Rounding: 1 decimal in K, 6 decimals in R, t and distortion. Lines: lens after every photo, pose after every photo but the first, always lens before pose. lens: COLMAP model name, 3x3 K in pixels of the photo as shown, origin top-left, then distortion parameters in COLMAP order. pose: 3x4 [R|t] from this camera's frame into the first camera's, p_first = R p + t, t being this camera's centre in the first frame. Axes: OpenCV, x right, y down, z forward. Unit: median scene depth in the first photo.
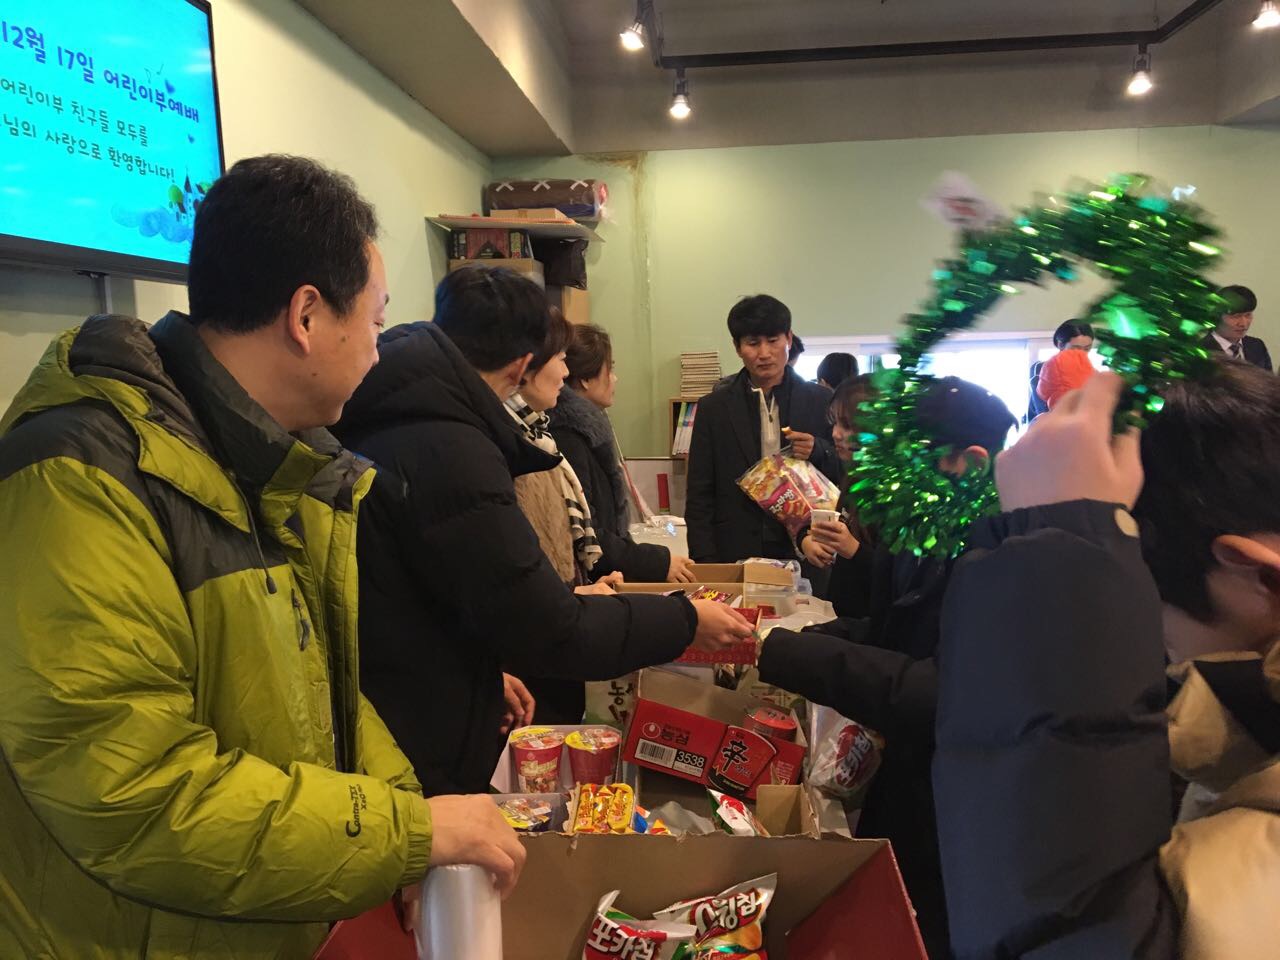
lens RADIAL K [[1106.3, 0, 640.0], [0, 1106.3, 480.0], [0, 0, 1]] dist [0.106474, -0.031407]
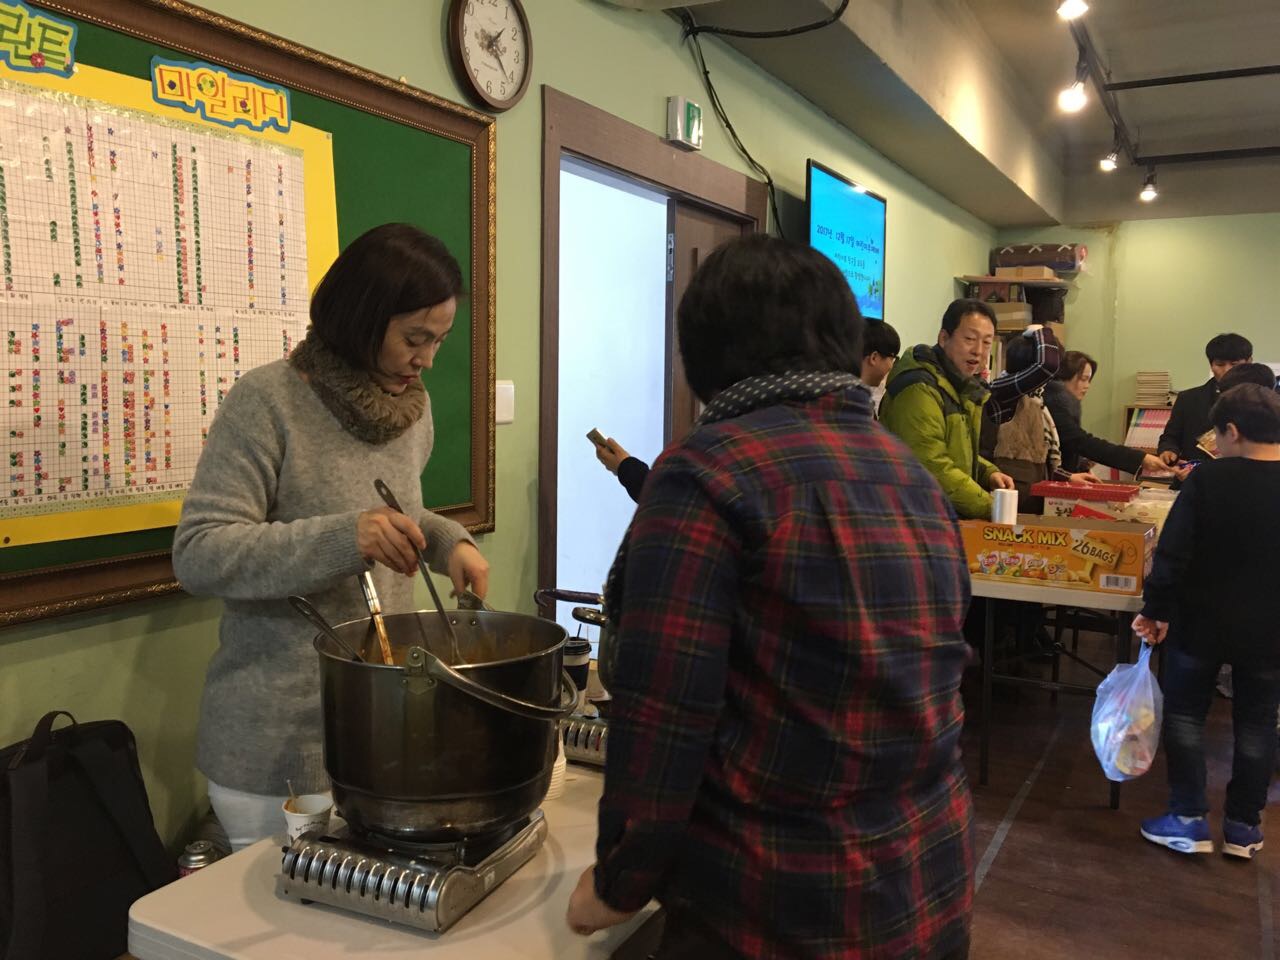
lens RADIAL K [[1088.8, 0, 599.0], [0, 1088.8, 479.6], [0, 0, 1]] dist [-0.002436, -0.010542]
pose [[0.901303, 0.073886, -0.426842, 0.059364], [-0.079598, 0.996817, 0.004473, 0.164626], [0.425814, 0.029945, 0.904315, -1.230611]]
